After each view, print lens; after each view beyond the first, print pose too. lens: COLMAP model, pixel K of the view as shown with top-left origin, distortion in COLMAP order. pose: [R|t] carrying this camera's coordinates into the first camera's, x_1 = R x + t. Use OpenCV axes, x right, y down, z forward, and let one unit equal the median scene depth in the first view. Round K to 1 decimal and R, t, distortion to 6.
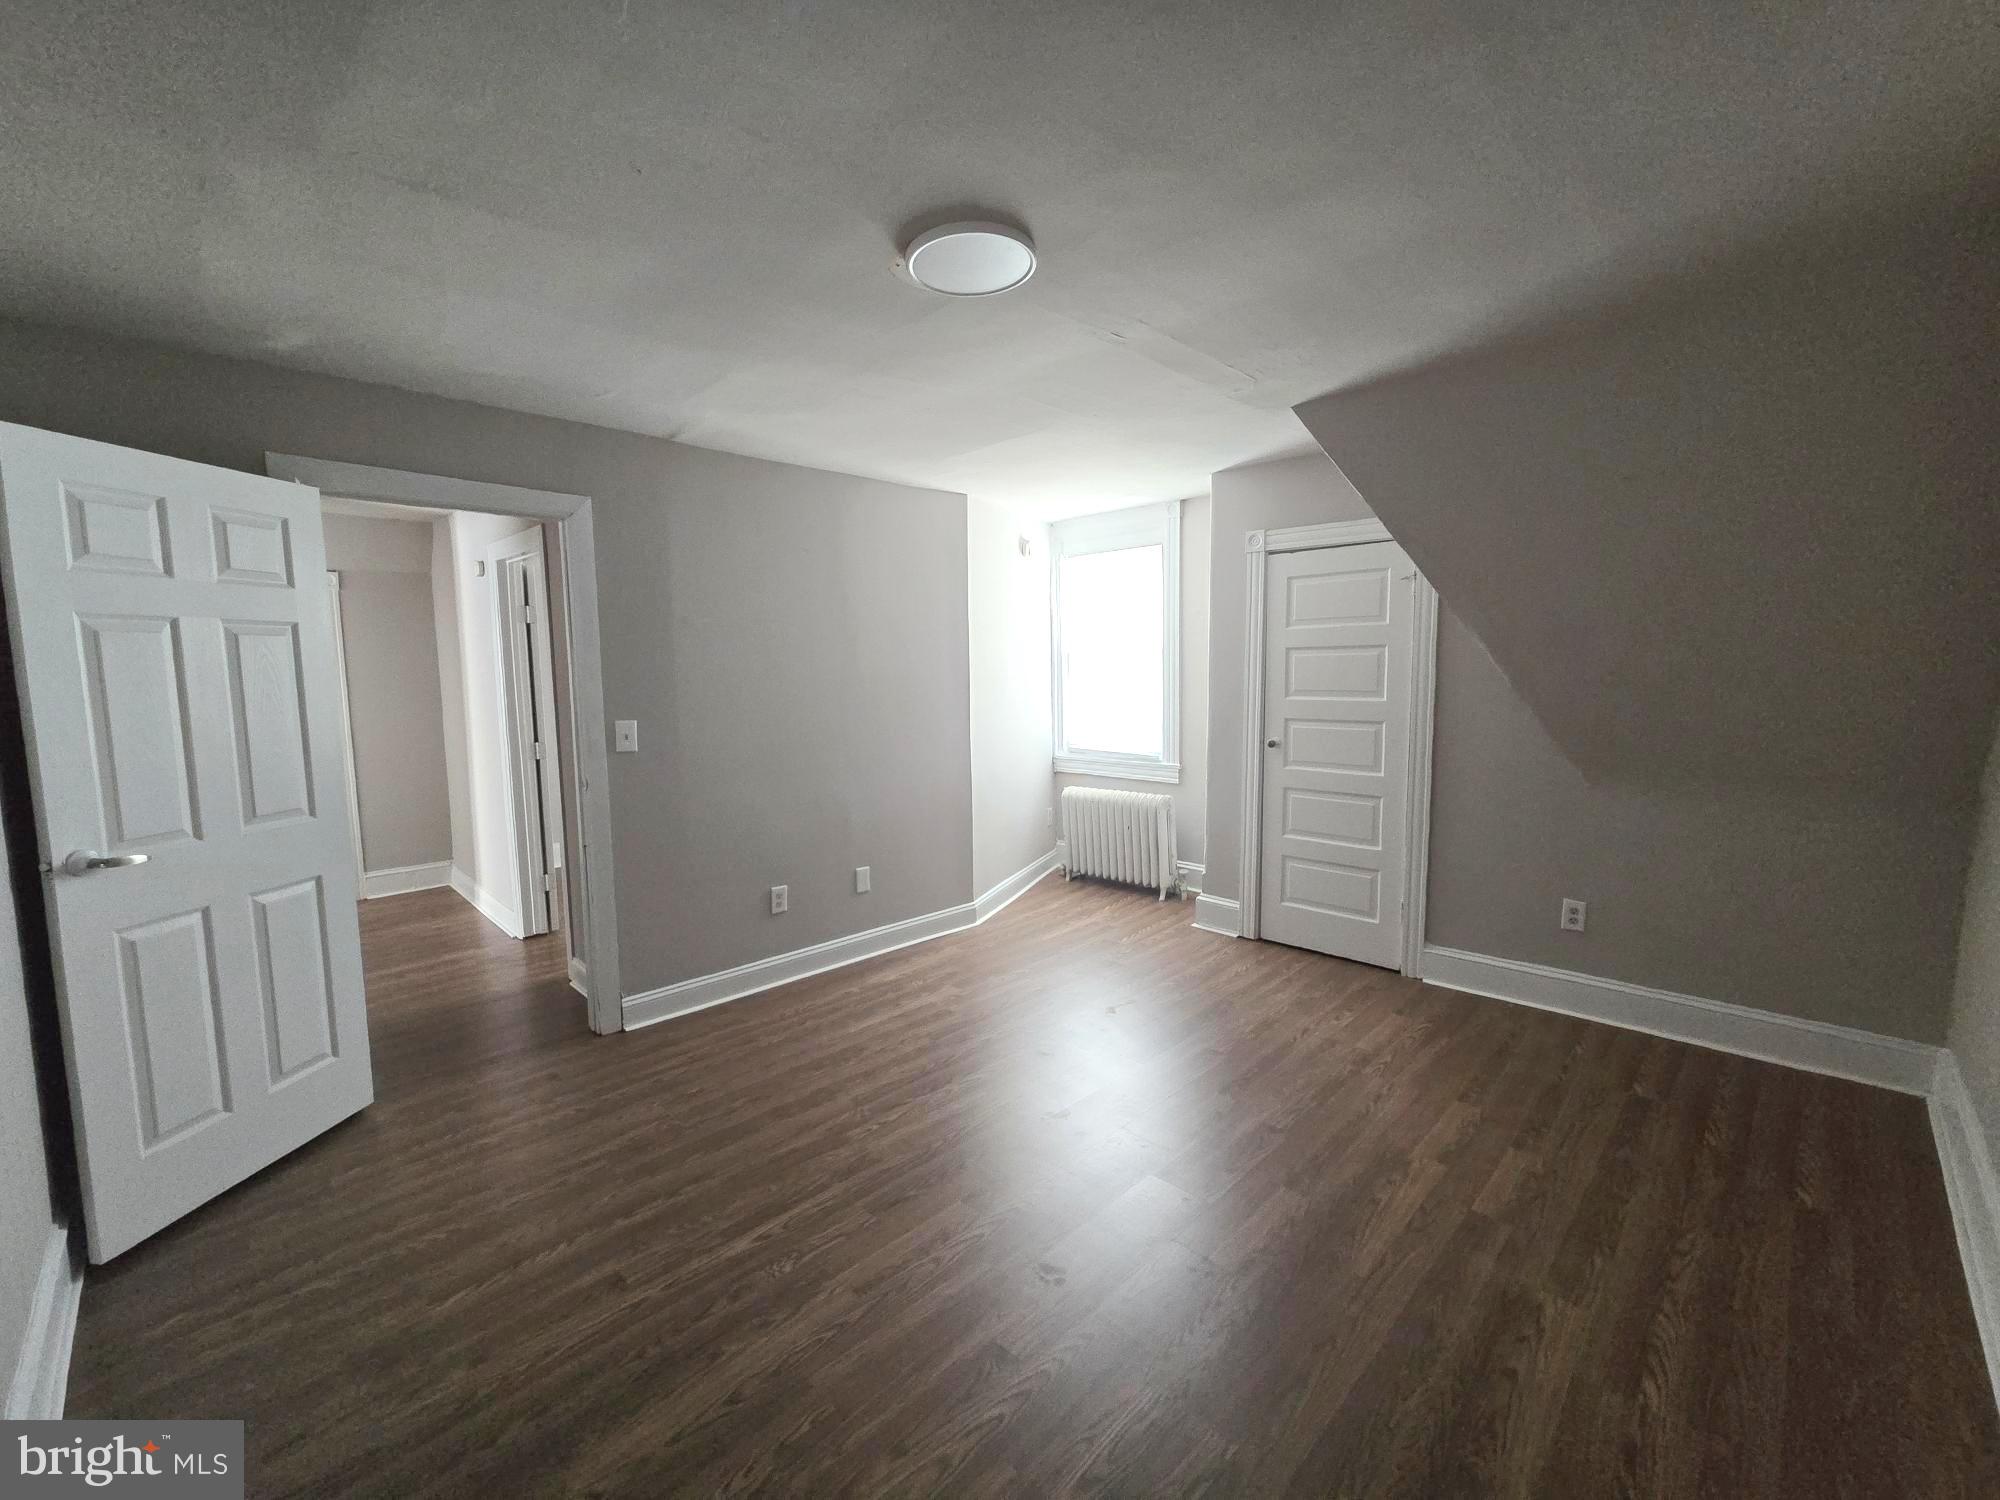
lens RADIAL K [[819.5, 0, 1006.9], [0, 819.5, 743.6], [0, 0, 1]] dist [-0.001470, 0.002286]
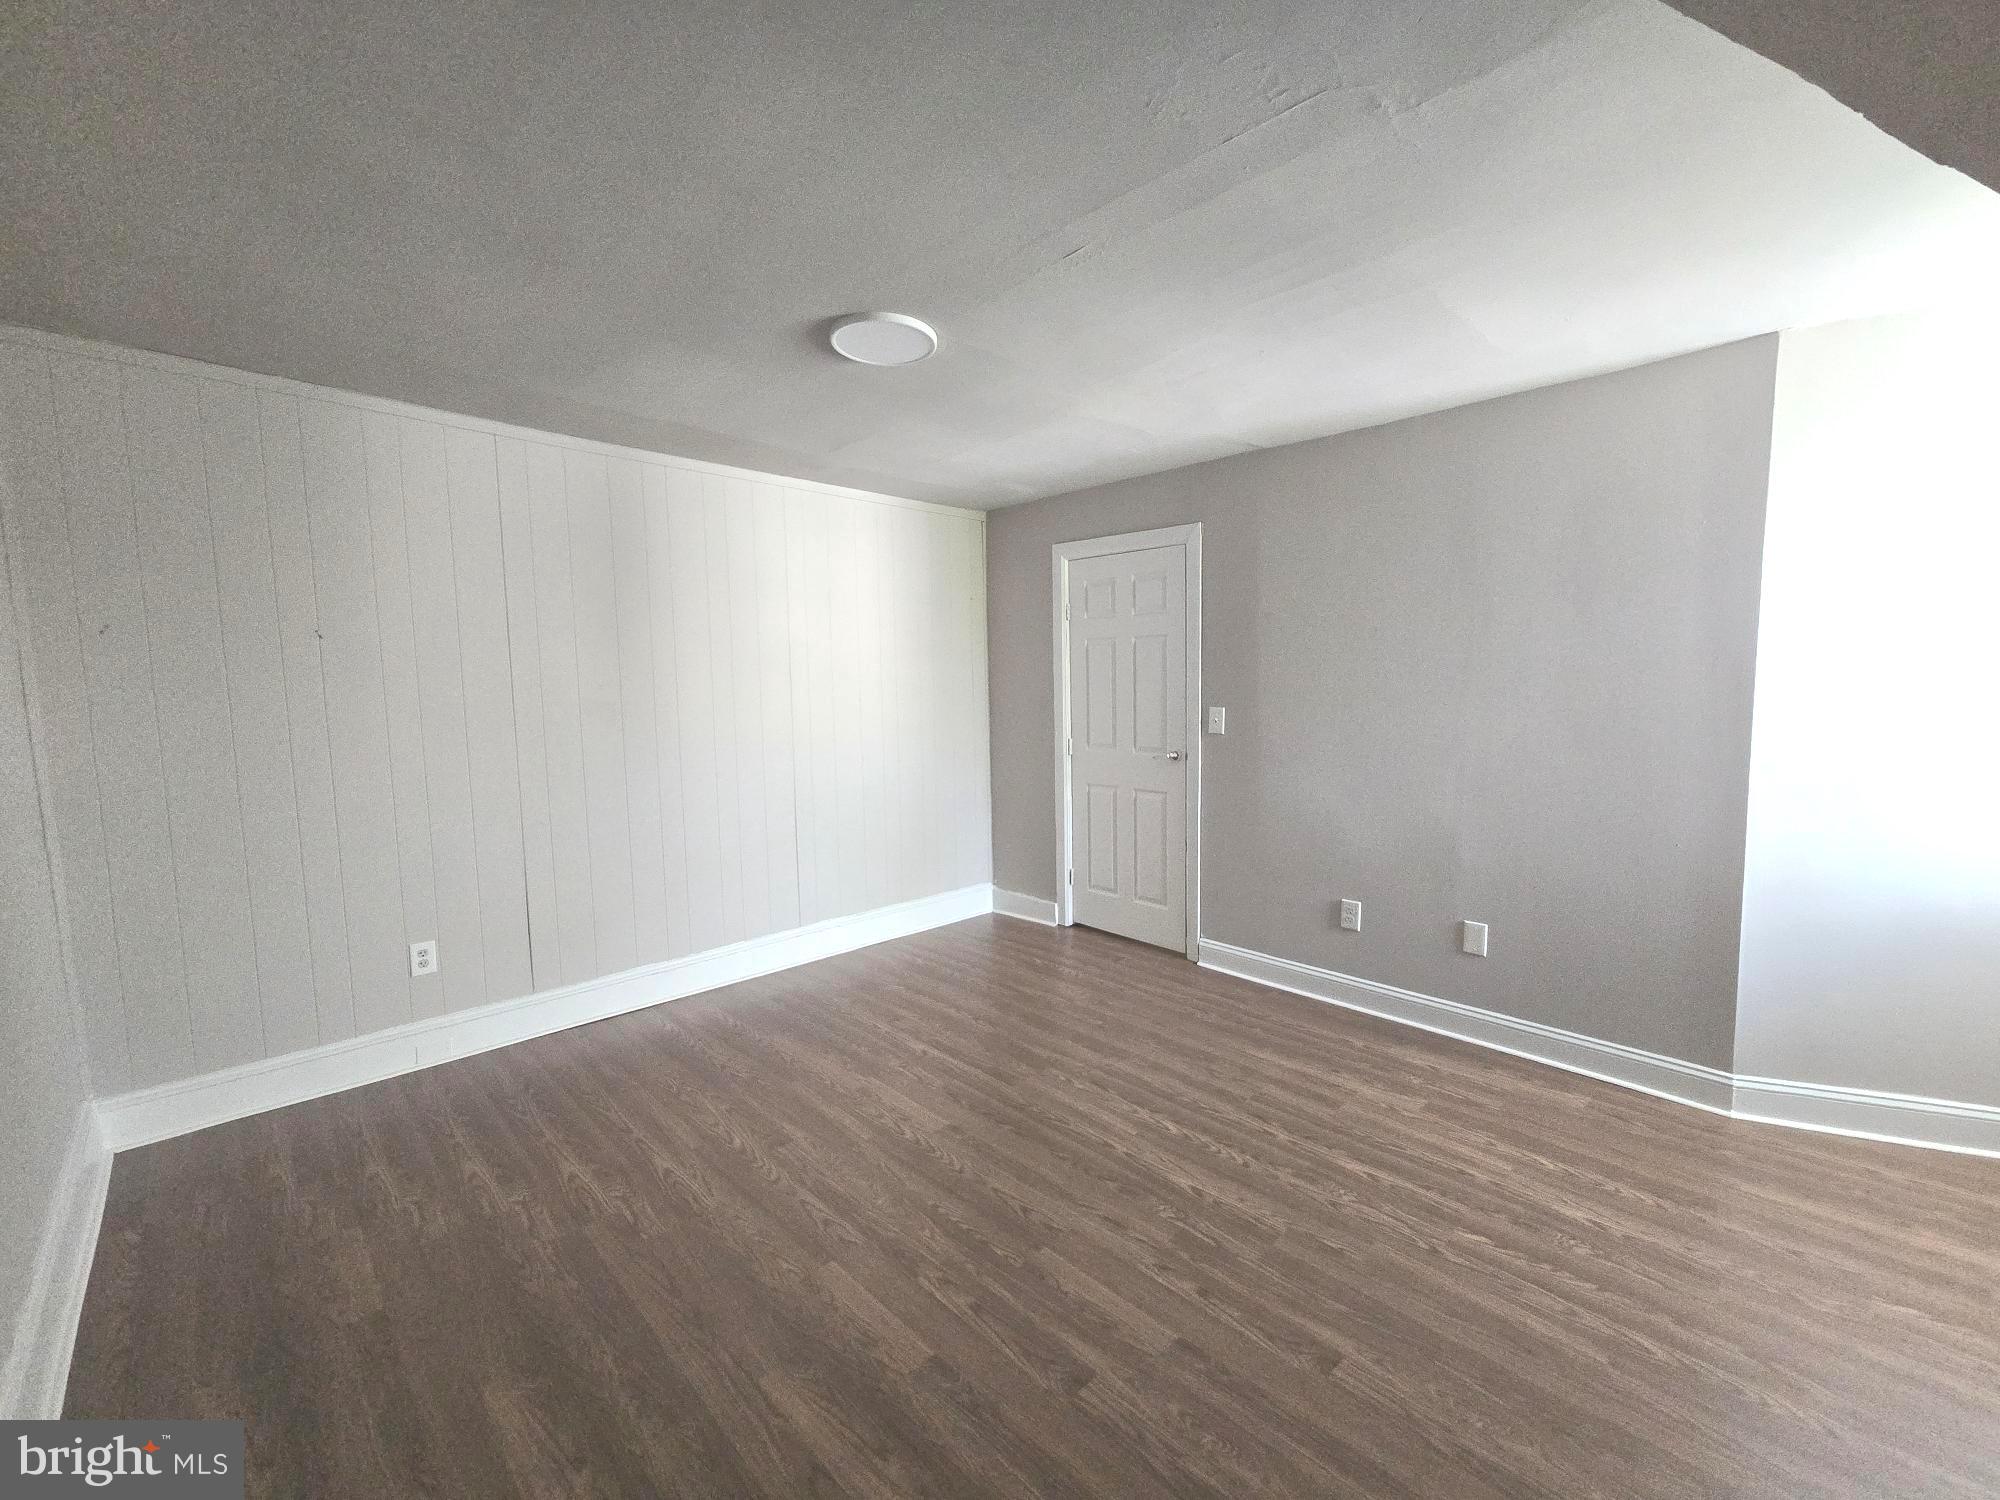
lens RADIAL K [[819.5, 0, 1010.9], [0, 819.5, 757.0], [0, 0, 1]] dist [-0.001470, 0.002286]
pose [[0.005355, 0.118273, -0.992967, 0.638286], [-0.077657, 0.990031, 0.117505, -0.066086], [0.996966, 0.076481, 0.014486, 0.627520]]
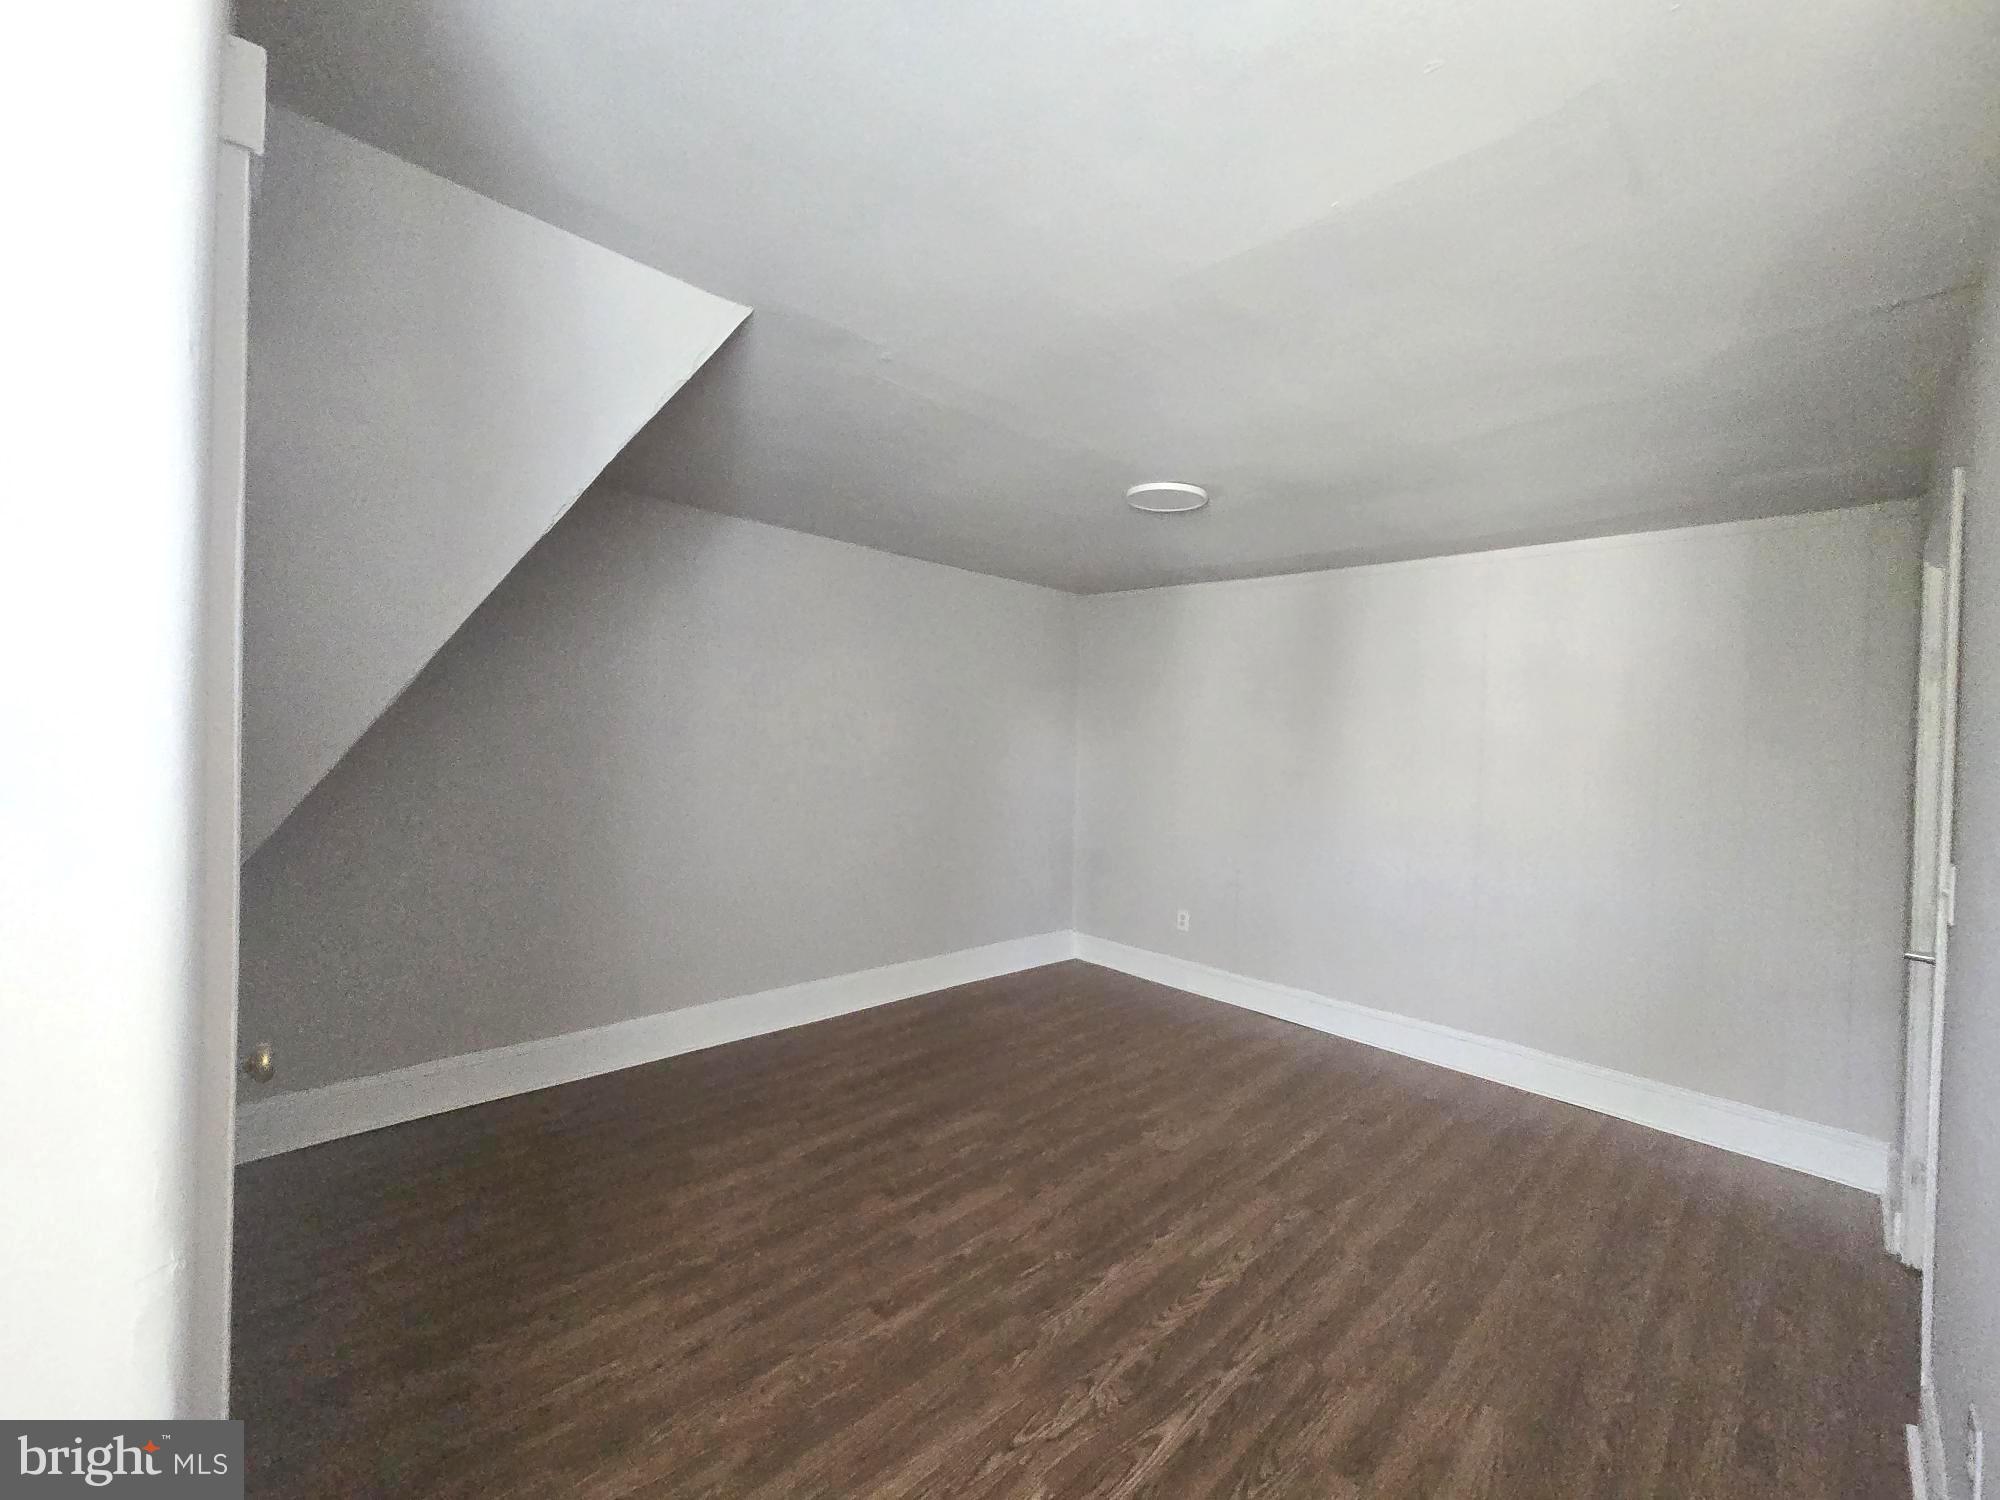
lens RADIAL K [[819.5, 0, 1002.9], [0, 819.5, 750.3], [0, 0, 1]] dist [-0.001470, 0.002286]
pose [[-0.999907, -0.010025, 0.009273, 0.127755], [-0.009038, 0.994849, 0.100963, -0.133977], [-0.010237, 0.100869, -0.994847, 1.374923]]
